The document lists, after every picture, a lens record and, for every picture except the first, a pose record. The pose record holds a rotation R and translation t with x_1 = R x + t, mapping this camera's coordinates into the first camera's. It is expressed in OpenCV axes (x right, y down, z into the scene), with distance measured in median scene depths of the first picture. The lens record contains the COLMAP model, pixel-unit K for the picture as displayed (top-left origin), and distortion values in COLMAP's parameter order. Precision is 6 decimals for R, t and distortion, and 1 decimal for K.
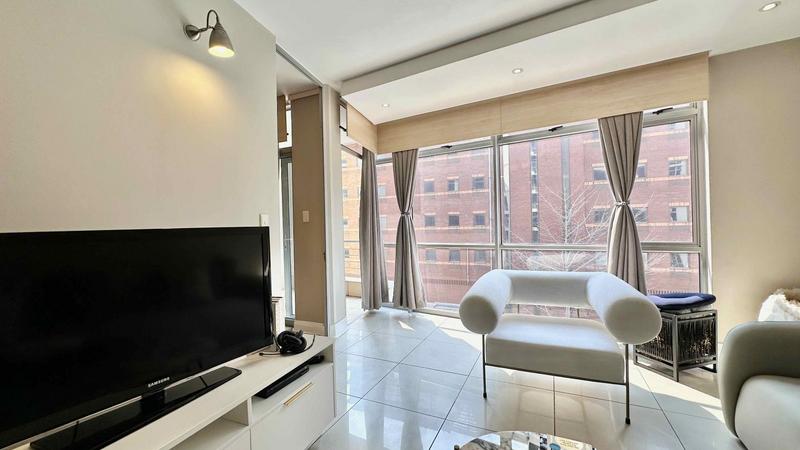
lens RADIAL K [[312.4, 0, 401.4], [0, 312.4, 228.7], [0, 0, 1]] dist [-0.007493, -0.000010]
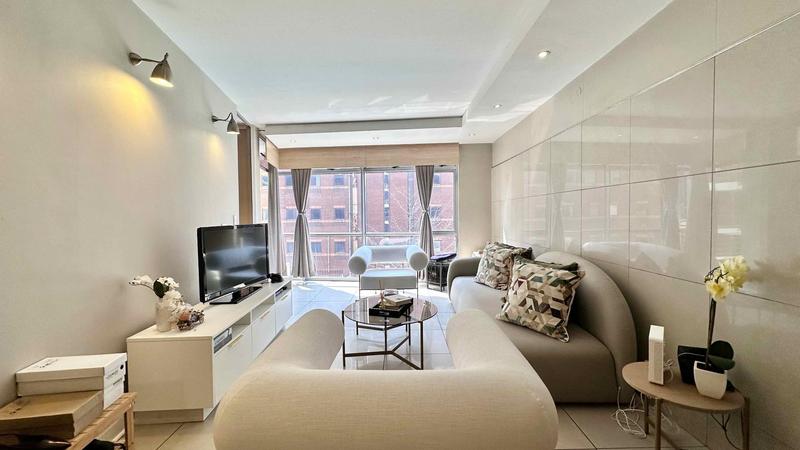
lens RADIAL K [[312.4, 0, 401.2], [0, 312.4, 225.0], [0, 0, 1]] dist [-0.007493, -0.000010]
pose [[0.900718, 0.000986, 0.434402, -0.249082], [-0.005918, 0.999932, 0.010001, -0.009689], [-0.434363, -0.011578, 0.900663, -0.628496]]
